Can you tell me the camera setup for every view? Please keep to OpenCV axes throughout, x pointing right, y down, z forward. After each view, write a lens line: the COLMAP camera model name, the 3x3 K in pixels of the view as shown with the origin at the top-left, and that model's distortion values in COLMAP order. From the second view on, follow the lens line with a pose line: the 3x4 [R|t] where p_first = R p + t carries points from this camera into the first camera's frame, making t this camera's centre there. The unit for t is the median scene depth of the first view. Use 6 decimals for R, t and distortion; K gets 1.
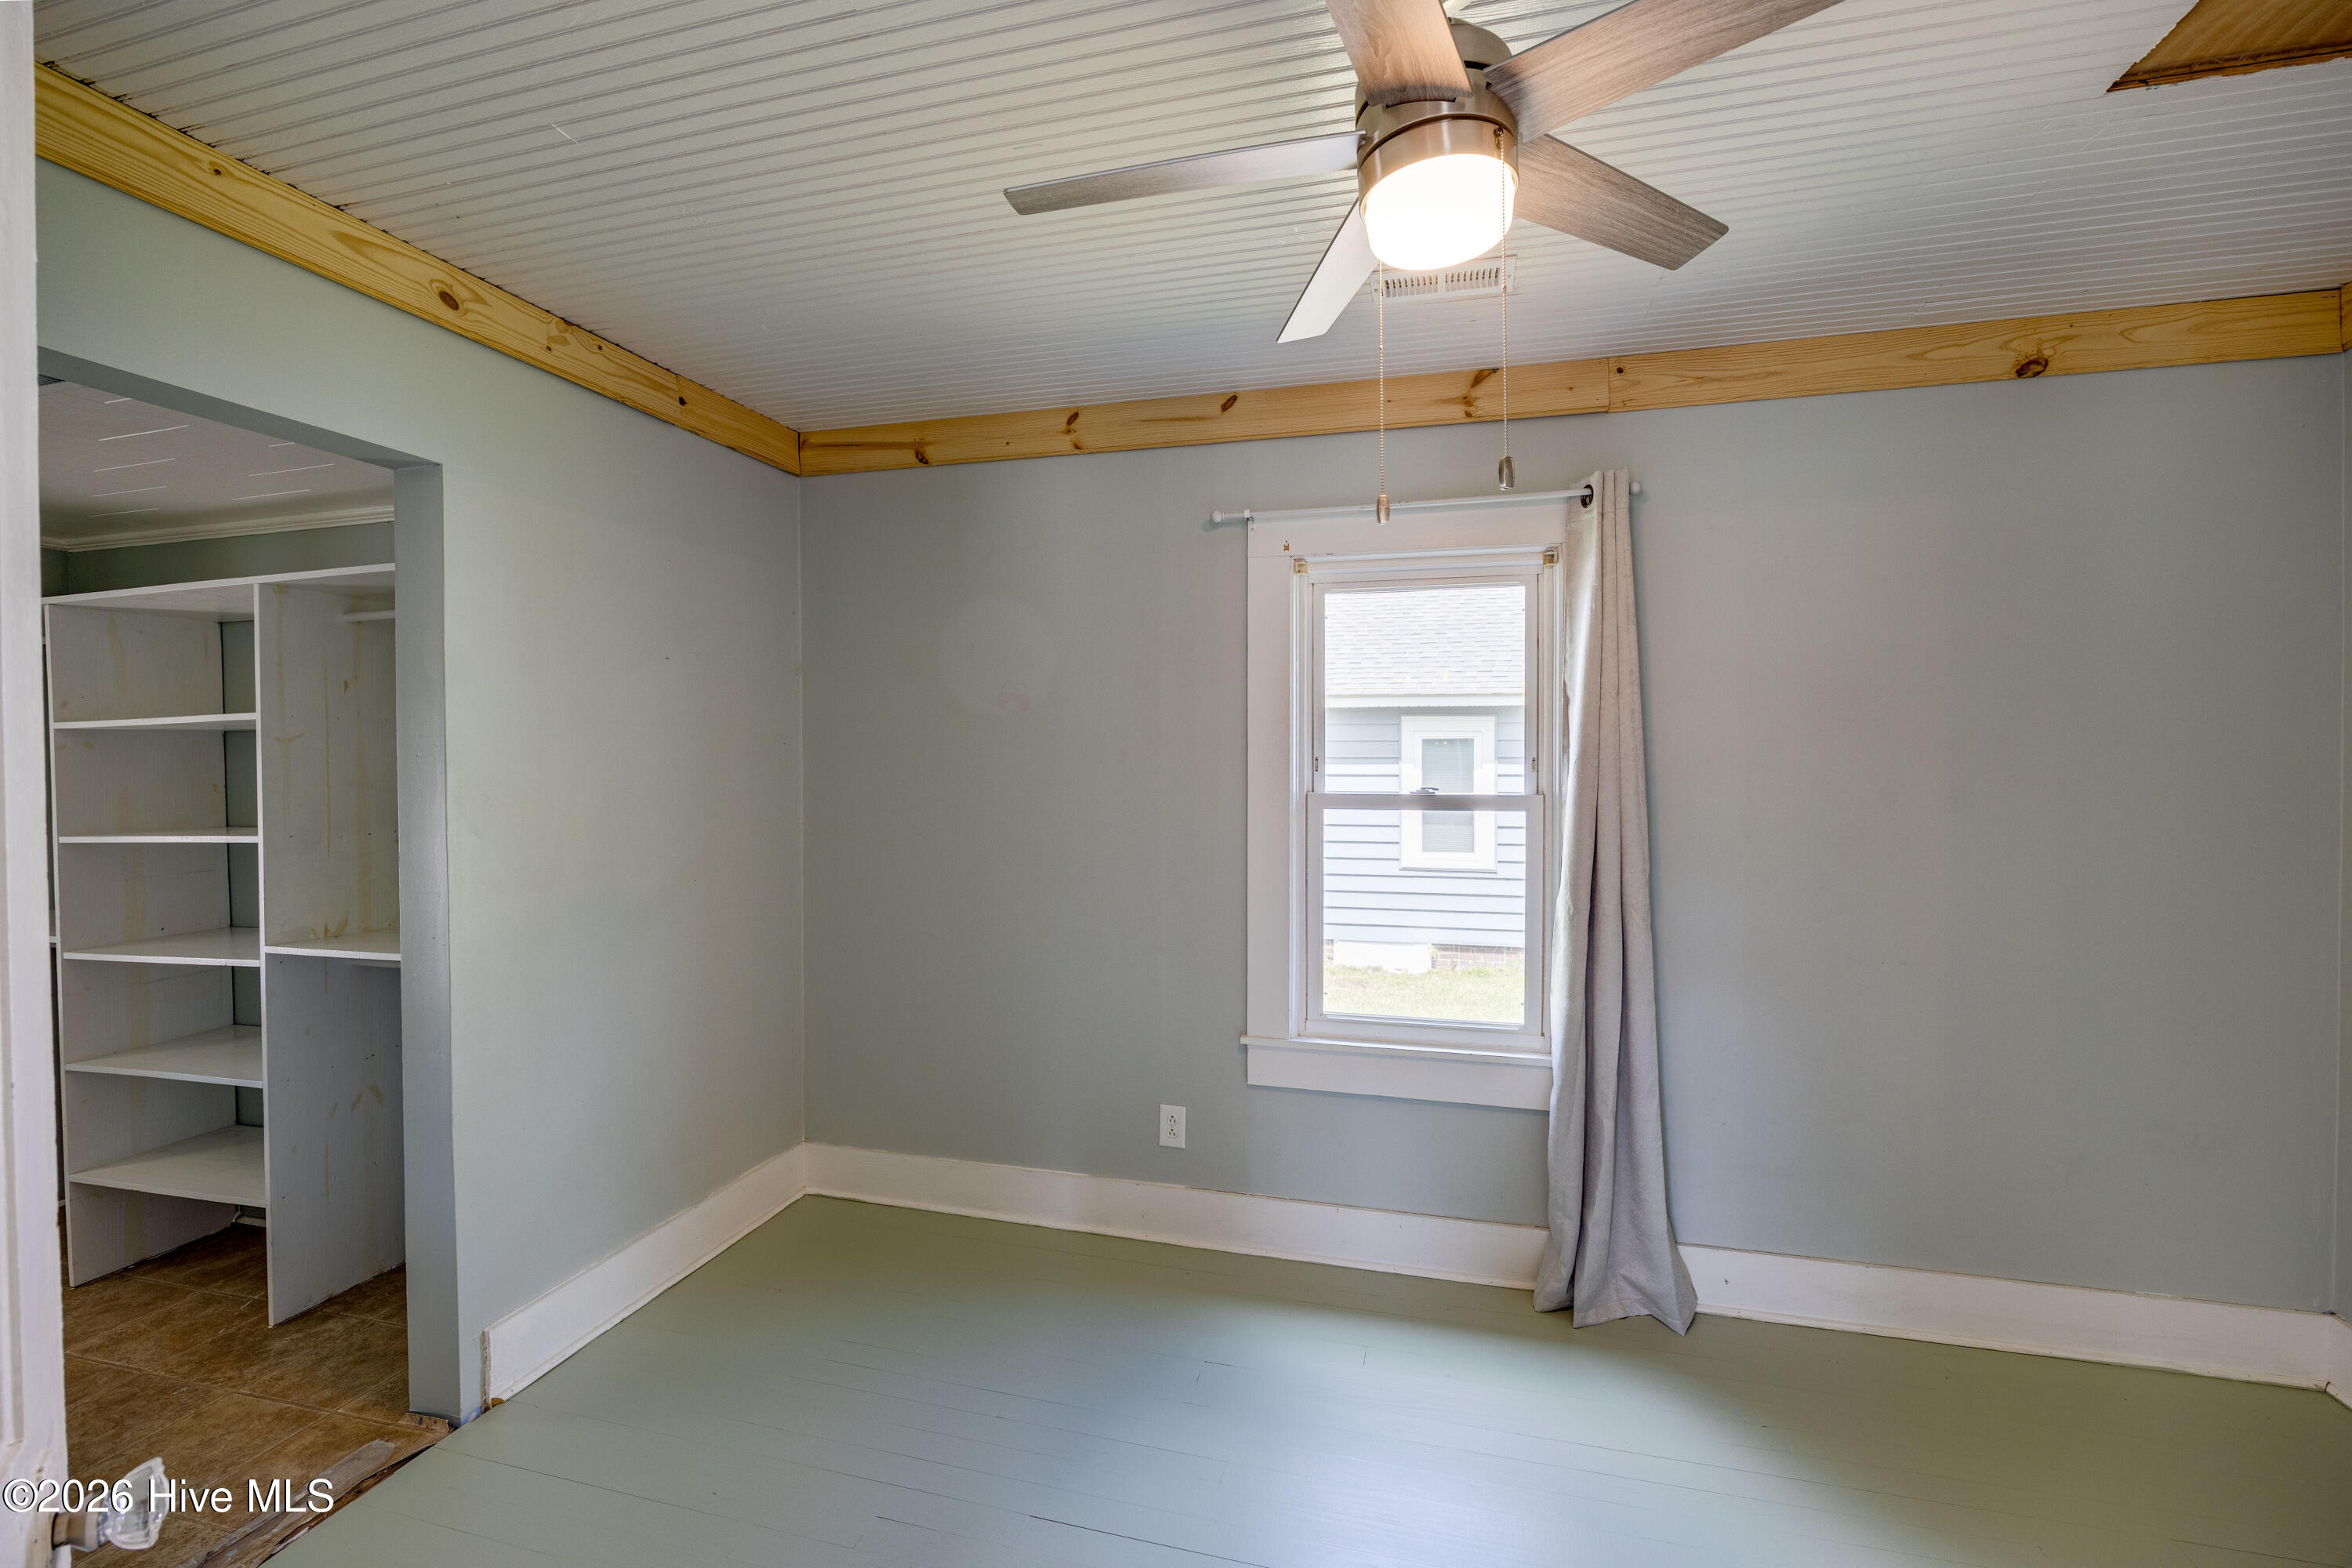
lens RADIAL K [[977.1, 0, 1173.4], [0, 977.1, 774.7], [0, 0, 1]] dist [-0.013714, 0.000534]
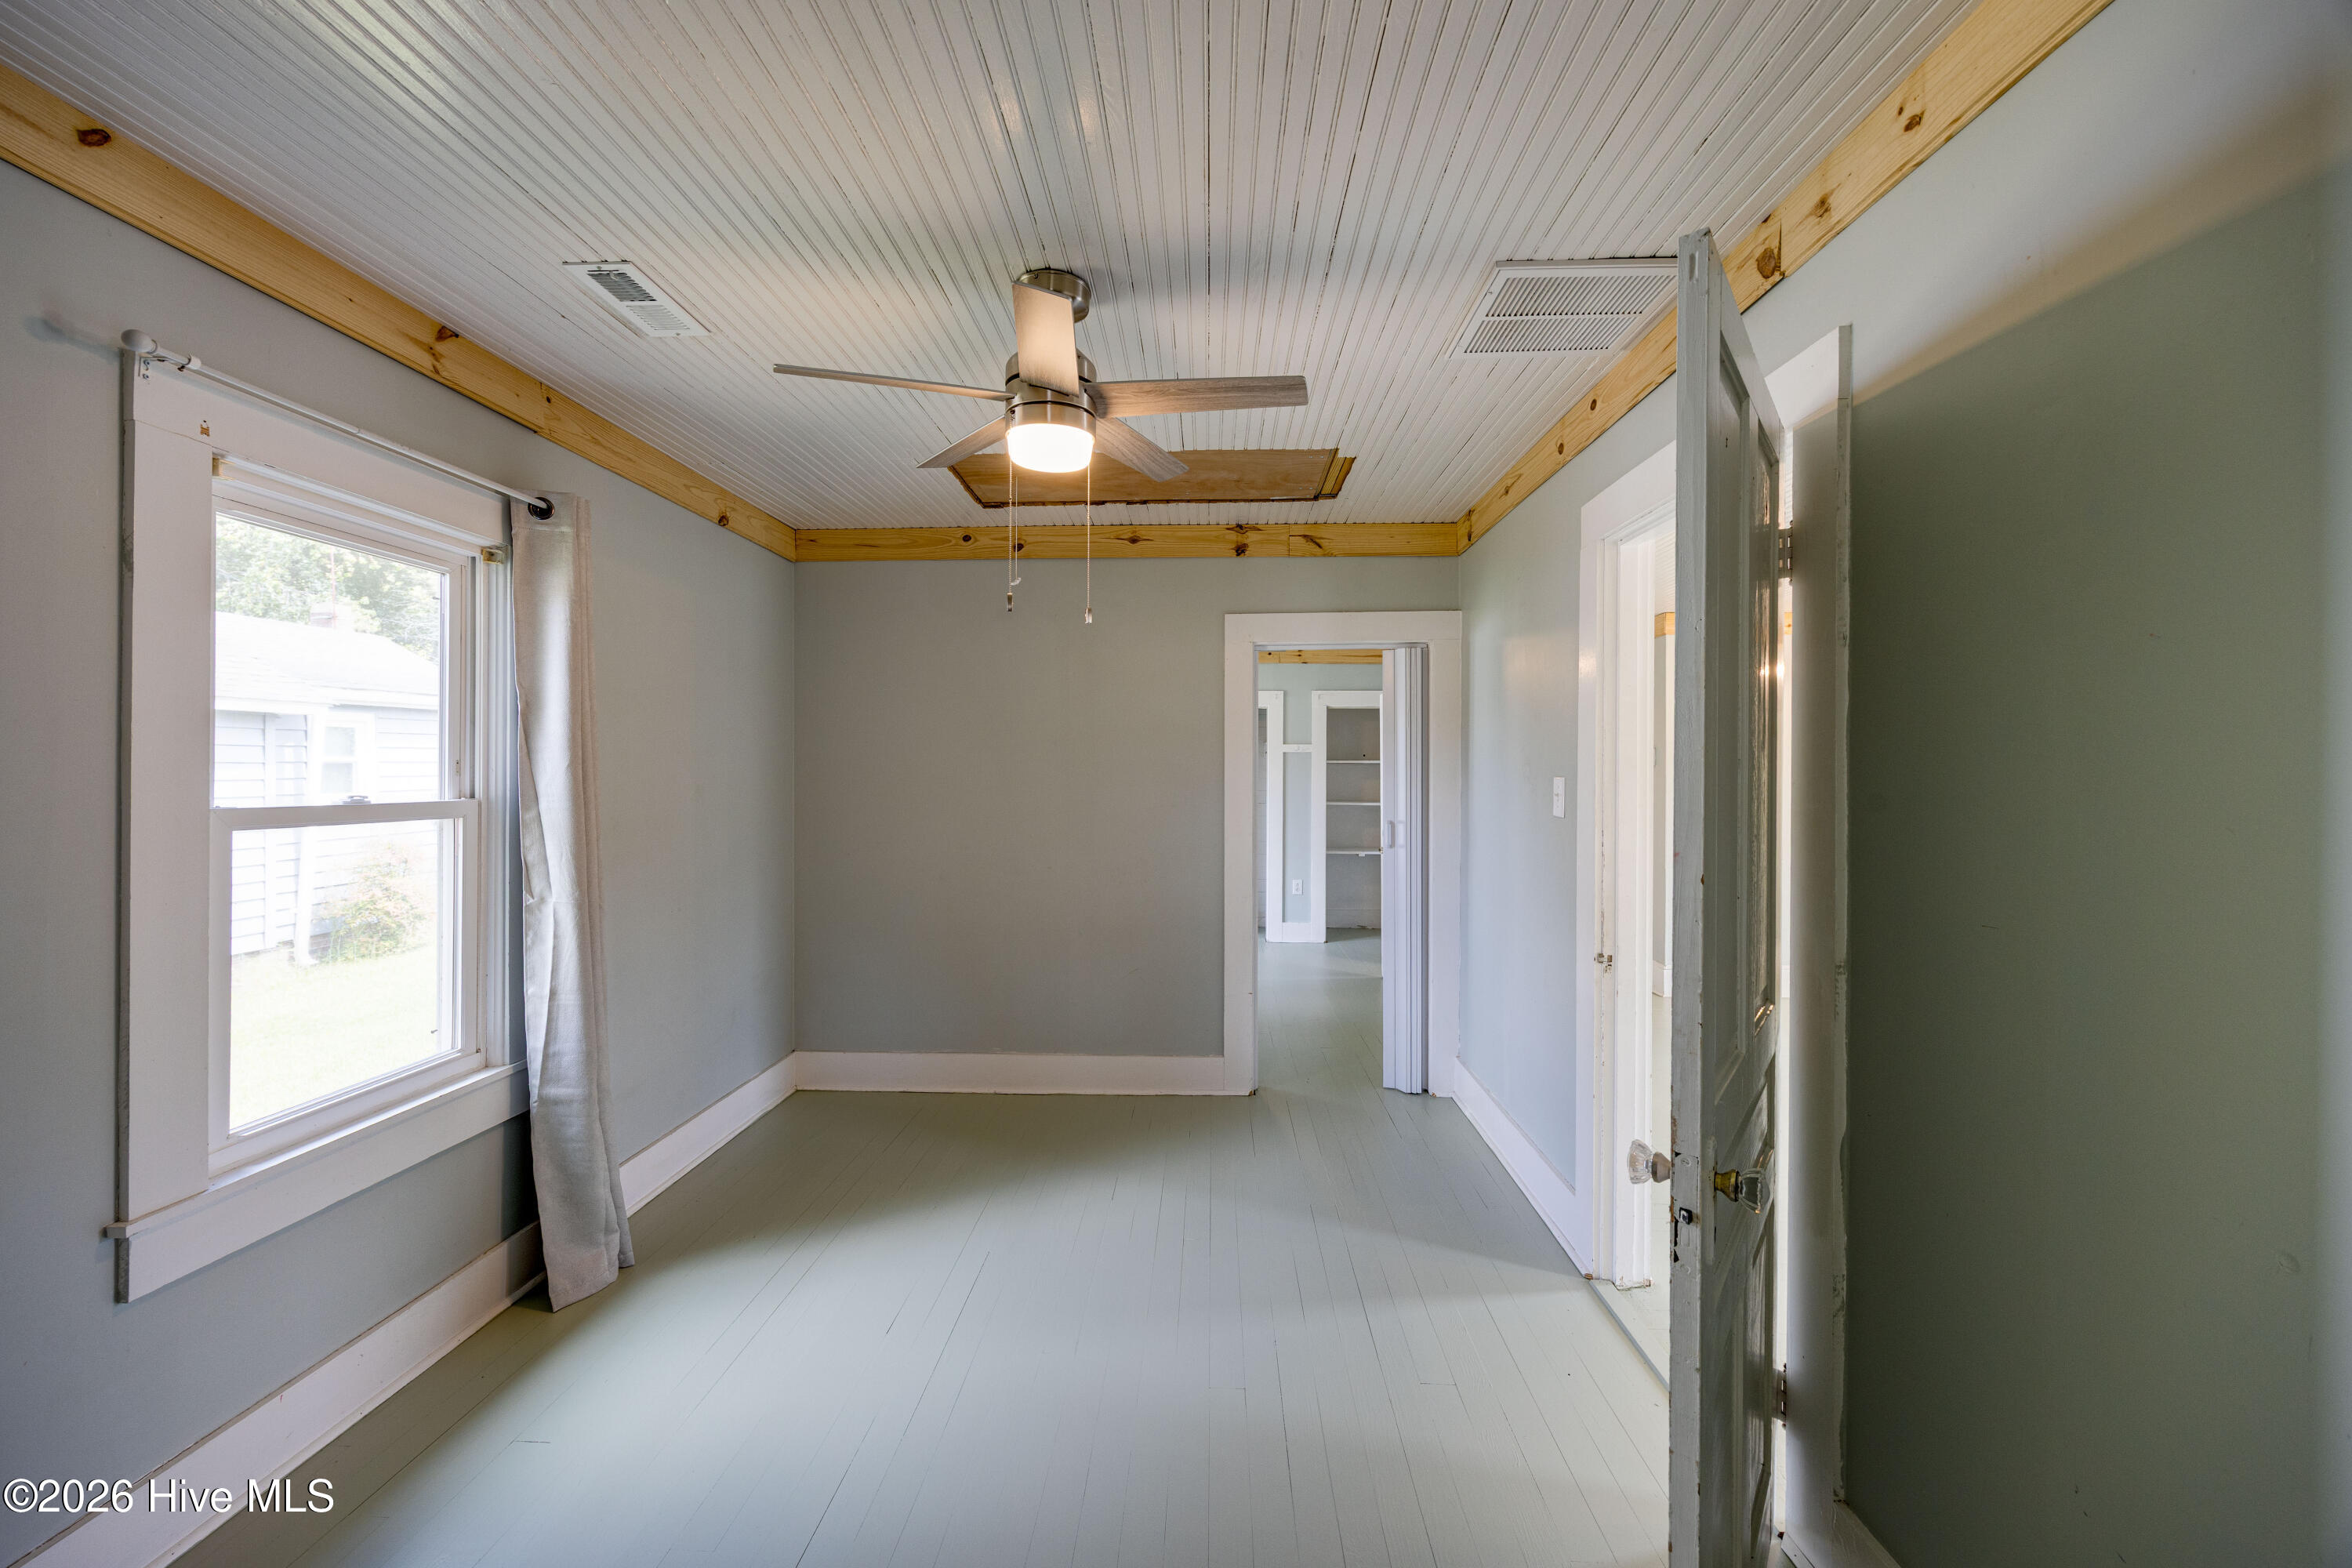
lens RADIAL K [[977.1, 0, 1173.4], [0, 977.1, 774.7], [0, 0, 1]] dist [-0.013714, 0.000534]
pose [[-0.262792, -0.004510, 0.964842, -0.671550], [0.006116, 0.999961, 0.006339, -0.004513], [-0.964833, 0.007567, -0.262755, 0.550345]]
